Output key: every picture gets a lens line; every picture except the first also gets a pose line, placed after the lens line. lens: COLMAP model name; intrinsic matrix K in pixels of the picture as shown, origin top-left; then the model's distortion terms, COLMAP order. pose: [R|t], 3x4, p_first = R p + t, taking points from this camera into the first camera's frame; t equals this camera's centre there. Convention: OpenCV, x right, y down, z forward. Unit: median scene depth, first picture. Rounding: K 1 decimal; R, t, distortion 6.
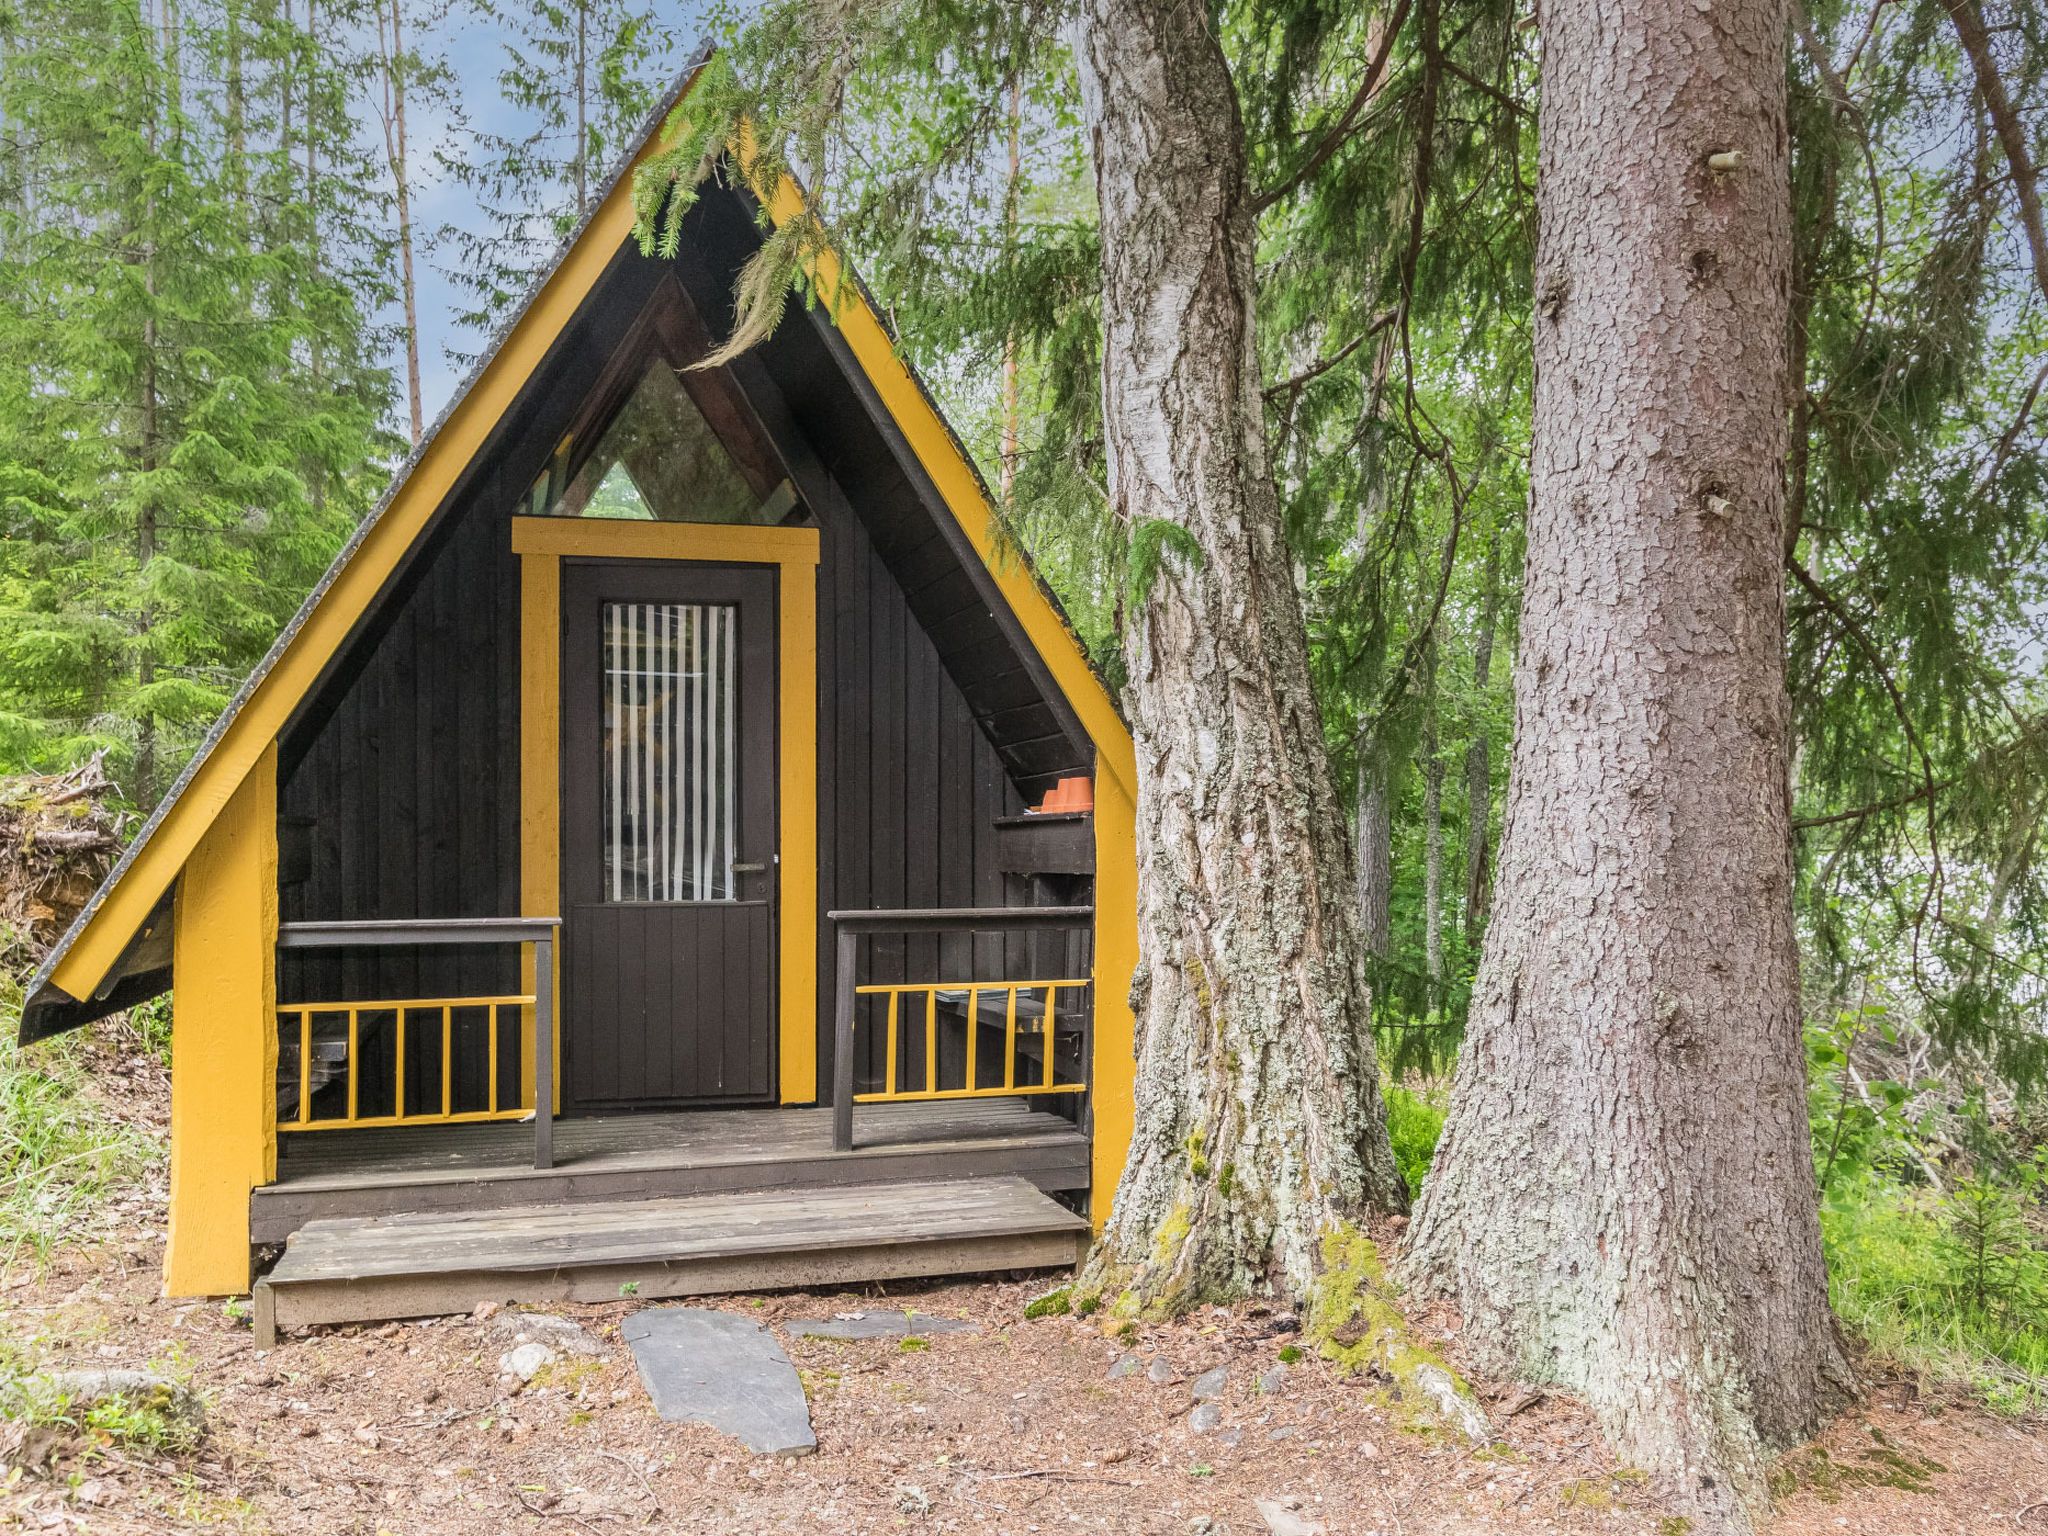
lens RADIAL K [[1697.5, 0, 1015.9], [0, 1697.5, 781.3], [0, 0, 1]] dist [0.004262, -0.007704]
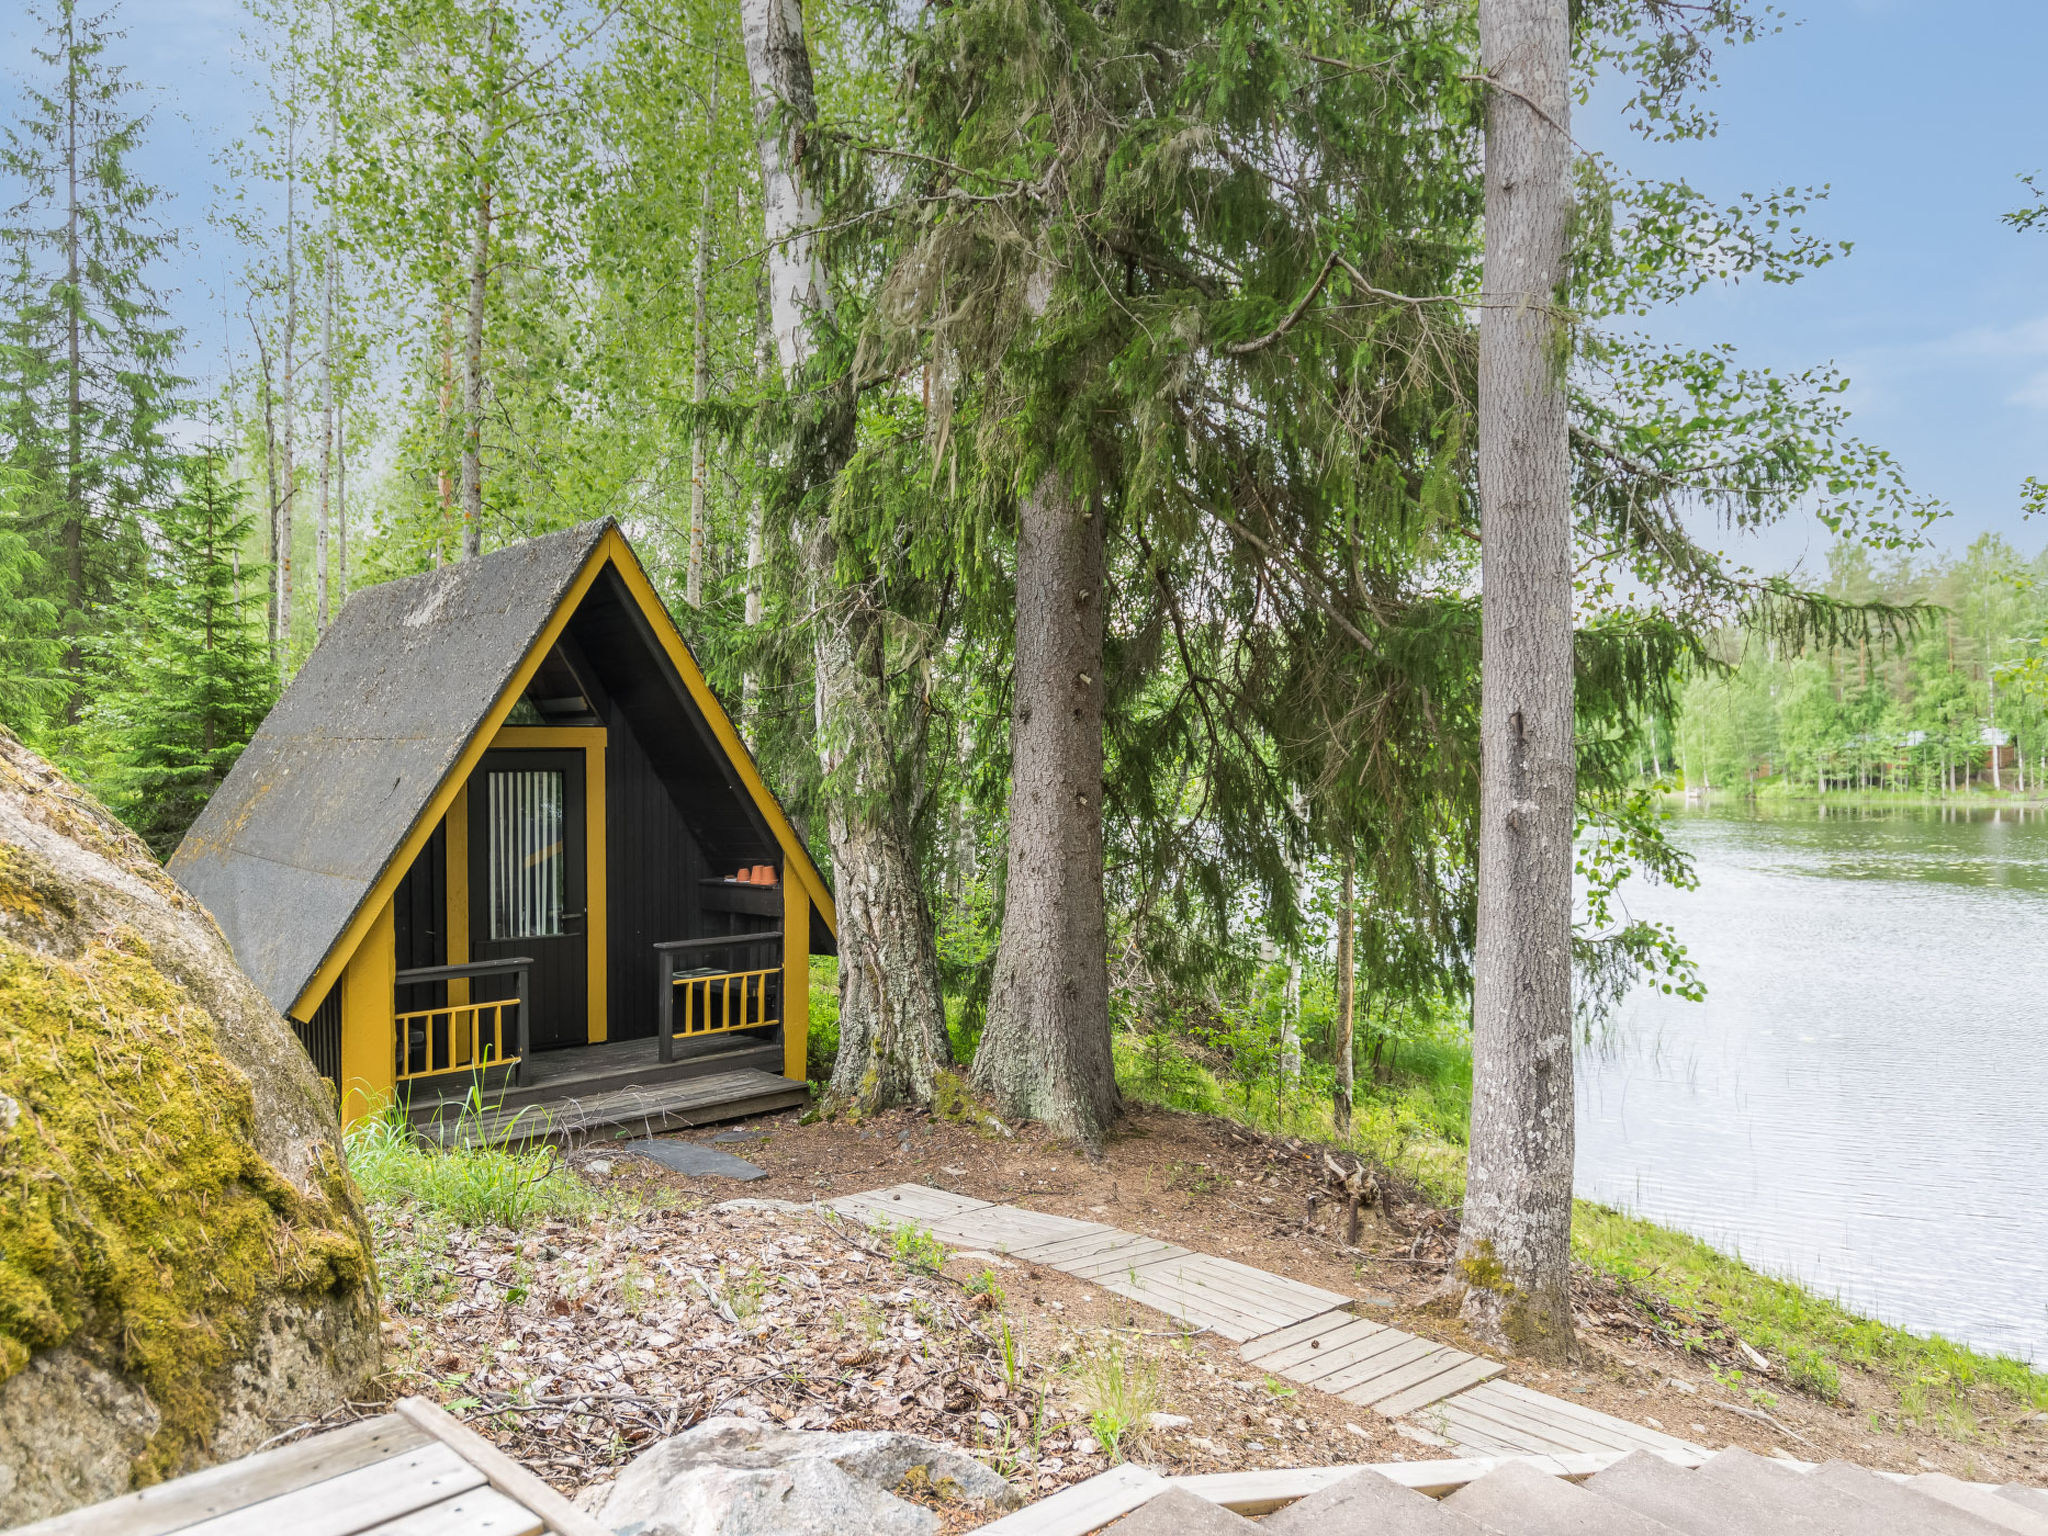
lens RADIAL K [[1374.1, 0, 1025.3], [0, 1374.1, 755.5], [0, 0, 1]] dist [0.002000, 0.000036]
pose [[0.907180, -0.002740, 0.420735, -0.507164], [-0.001888, 0.999942, 0.010582, -0.208920], [-0.420739, -0.010394, 0.907122, -0.823636]]
